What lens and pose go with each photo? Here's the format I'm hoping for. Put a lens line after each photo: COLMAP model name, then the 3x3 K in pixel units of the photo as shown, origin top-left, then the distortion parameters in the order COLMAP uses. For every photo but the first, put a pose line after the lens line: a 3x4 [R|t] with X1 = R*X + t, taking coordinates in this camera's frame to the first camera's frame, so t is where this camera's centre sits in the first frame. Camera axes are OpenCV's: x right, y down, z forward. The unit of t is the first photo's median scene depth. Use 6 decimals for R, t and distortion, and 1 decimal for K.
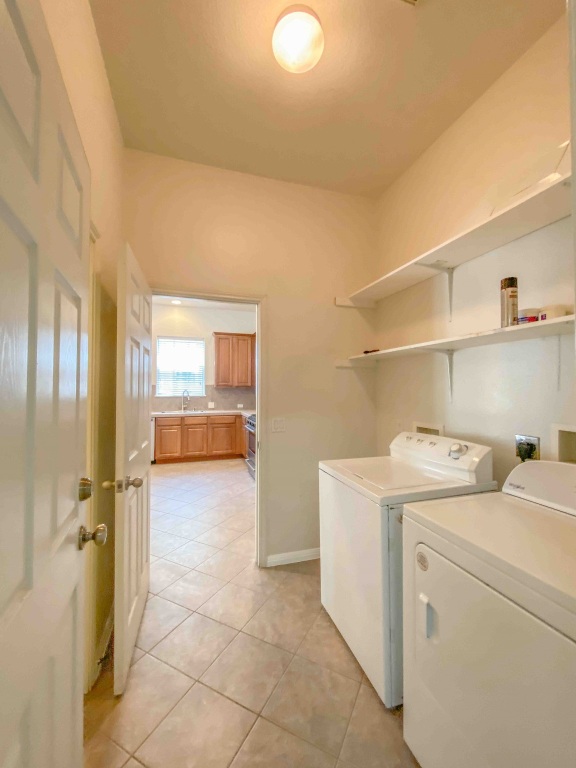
lens RADIAL K [[323.6, 0, 288.0], [0, 323.6, 384.0], [0, 0, 1]] dist [0.000117, -0.000476]
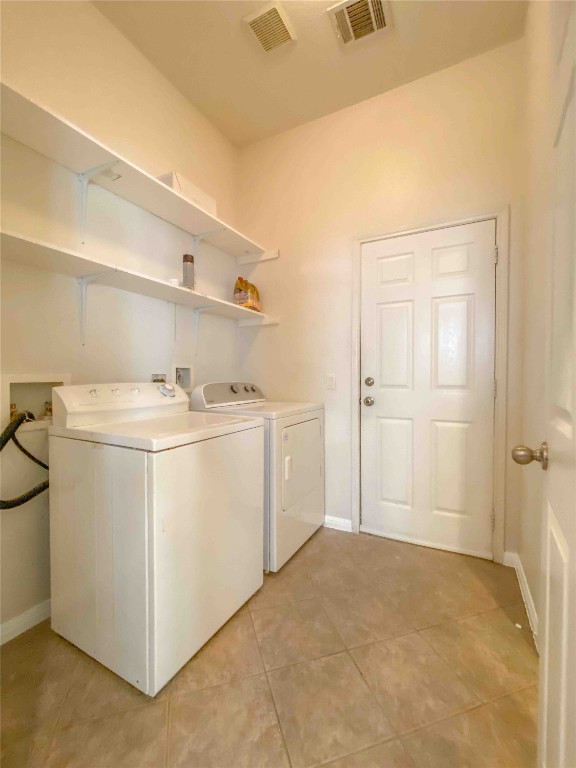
lens RADIAL K [[323.6, 0, 288.0], [0, 323.6, 384.0], [0, 0, 1]] dist [0.000117, -0.000476]
pose [[-0.695985, -0.019372, 0.717795, -0.585708], [-0.008272, 0.999786, 0.018963, 0.180692], [-0.718009, 0.007260, -0.695996, 1.621688]]
